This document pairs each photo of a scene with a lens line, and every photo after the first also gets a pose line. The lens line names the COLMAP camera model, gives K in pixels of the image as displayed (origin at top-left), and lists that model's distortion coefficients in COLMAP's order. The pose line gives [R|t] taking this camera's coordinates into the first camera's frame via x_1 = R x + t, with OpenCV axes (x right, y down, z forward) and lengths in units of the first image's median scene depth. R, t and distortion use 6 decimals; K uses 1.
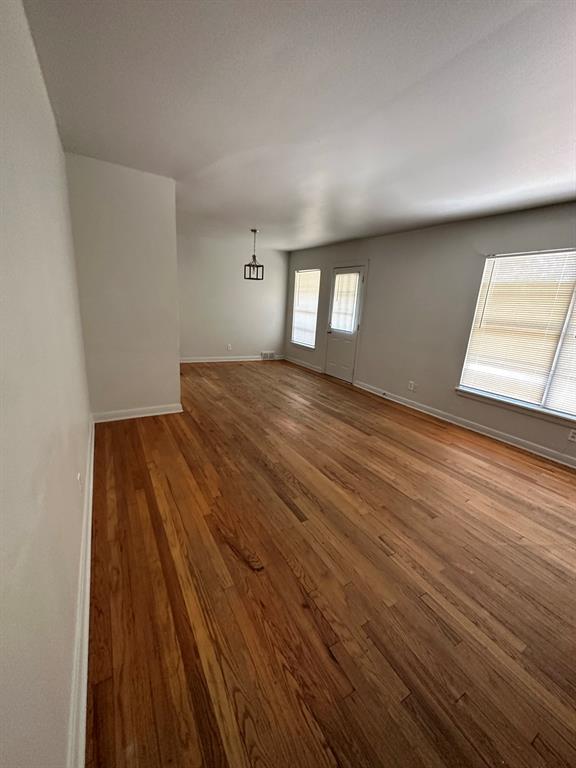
lens RADIAL K [[313.1, 0, 288.0], [0, 313.1, 384.0], [0, 0, 1]] dist [-0.000108, 0.000001]
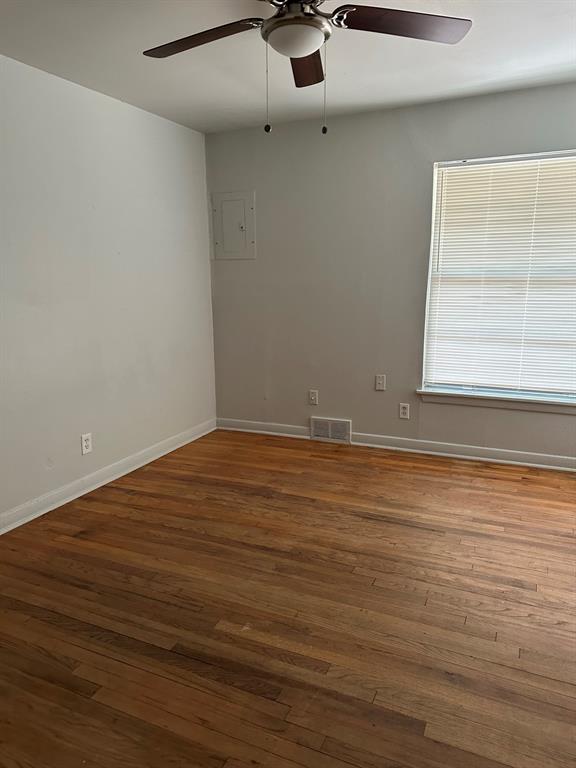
lens RADIAL K [[540.1, 0, 288.0], [0, 540.1, 384.0], [0, 0, 1]] dist [0.136393, -0.225912]
pose [[0.817650, -0.188046, 0.544138, -0.258887], [0.201608, 0.978829, 0.035322, -0.101732], [-0.539260, 0.080821, 0.838252, 0.343209]]
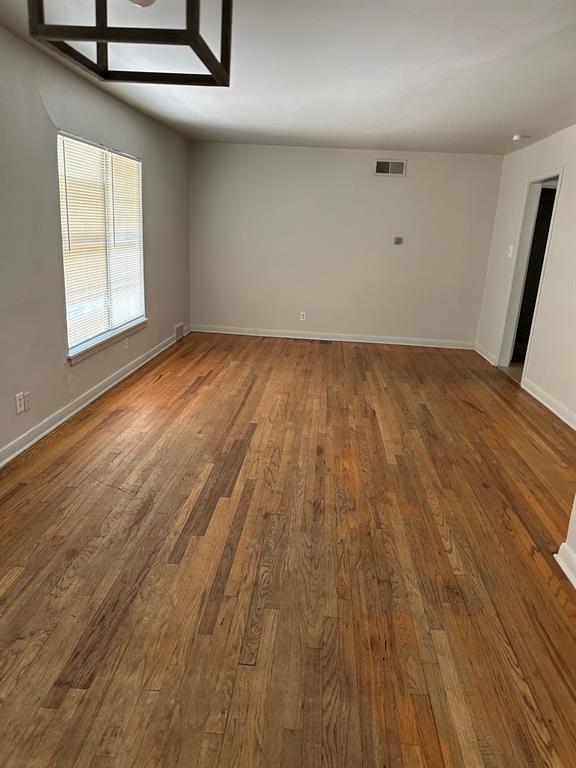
lens RADIAL K [[540.1, 0, 288.0], [0, 540.1, 384.0], [0, 0, 1]] dist [0.136393, -0.225912]
pose [[-0.818032, -0.260297, 0.512902, -0.419364], [0.038582, 0.864895, 0.500468, -0.543233], [-0.573877, 0.429188, -0.697469, 1.850840]]
